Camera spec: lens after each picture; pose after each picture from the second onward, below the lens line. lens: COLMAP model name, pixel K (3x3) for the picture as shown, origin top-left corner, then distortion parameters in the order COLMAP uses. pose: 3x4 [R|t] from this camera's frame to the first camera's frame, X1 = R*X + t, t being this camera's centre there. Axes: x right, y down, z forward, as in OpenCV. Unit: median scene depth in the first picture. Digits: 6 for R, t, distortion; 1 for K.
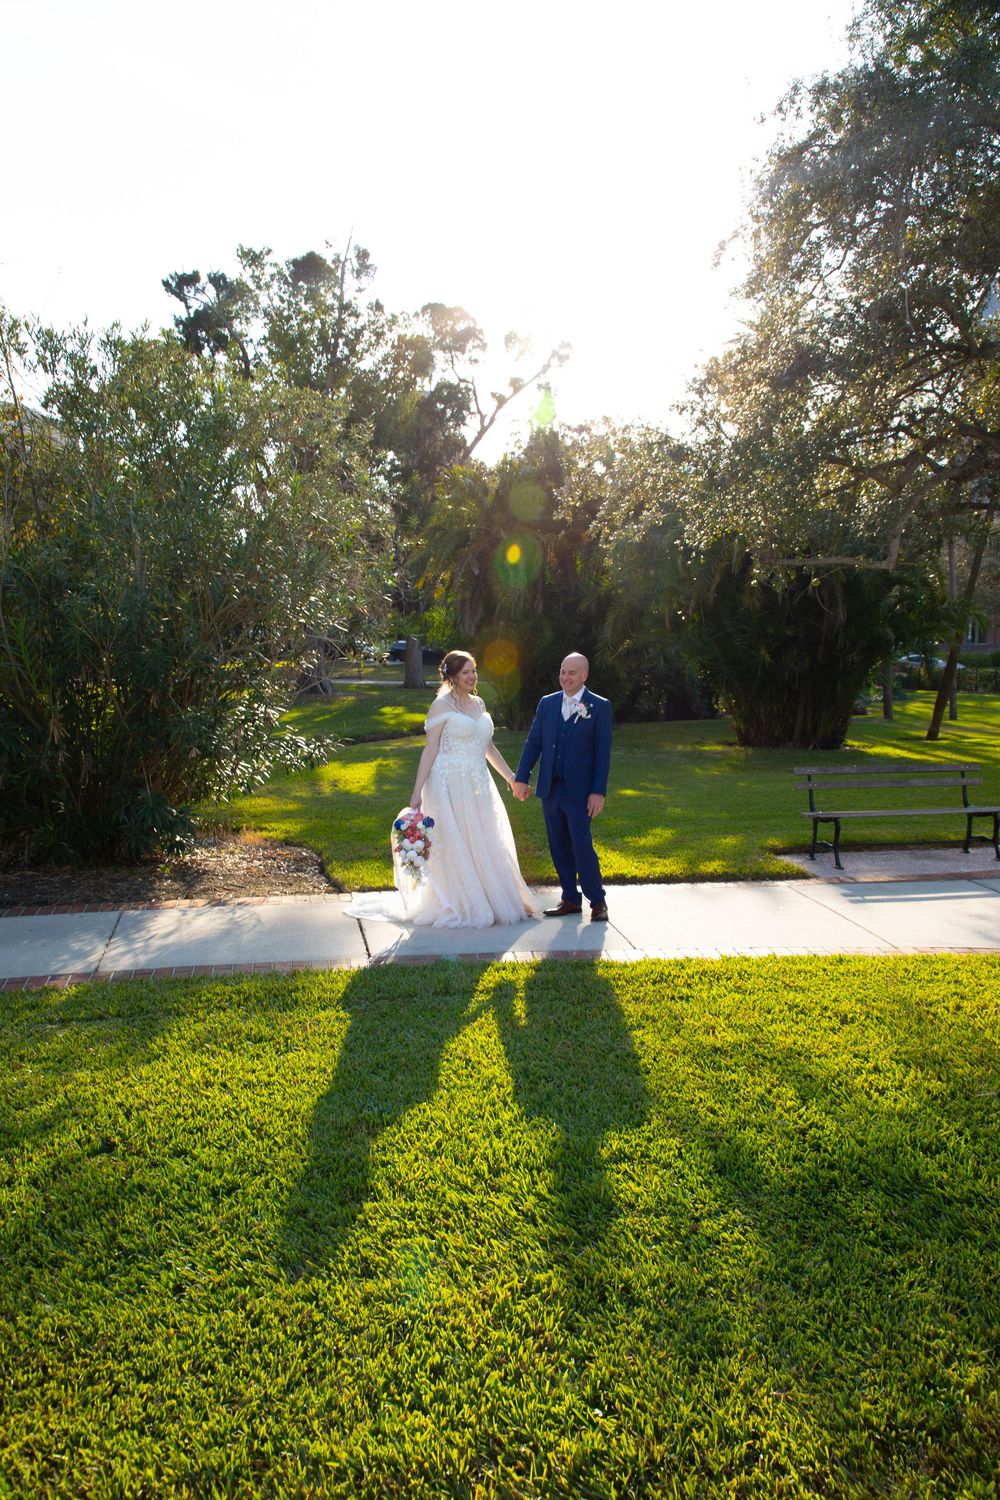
lens RADIAL K [[1079.1, 0, 487.8], [0, 1079.1, 766.0], [0, 0, 1]] dist [-0.036536, 0.058804]
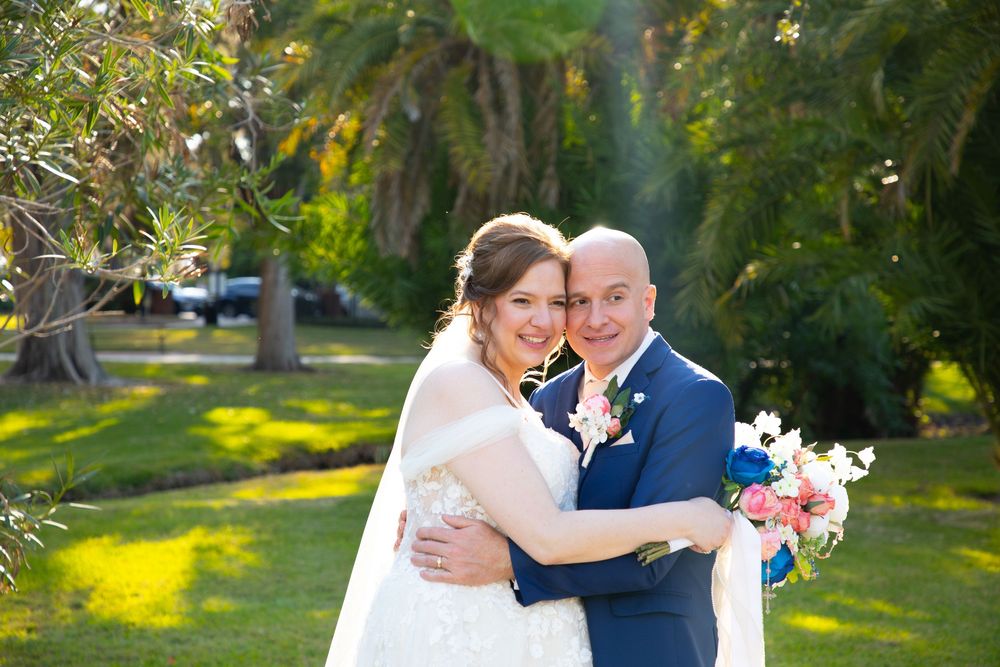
lens RADIAL K [[2200.7, 0, 500.7], [0, 2200.7, 350.1], [0, 0, 1]] dist [0.453112, 0.410840]
pose [[0.999445, 0.002367, 0.033241, -0.022497], [0.000359, 0.996650, -0.081782, -0.016942], [-0.033324, 0.081748, 0.996096, 0.307284]]
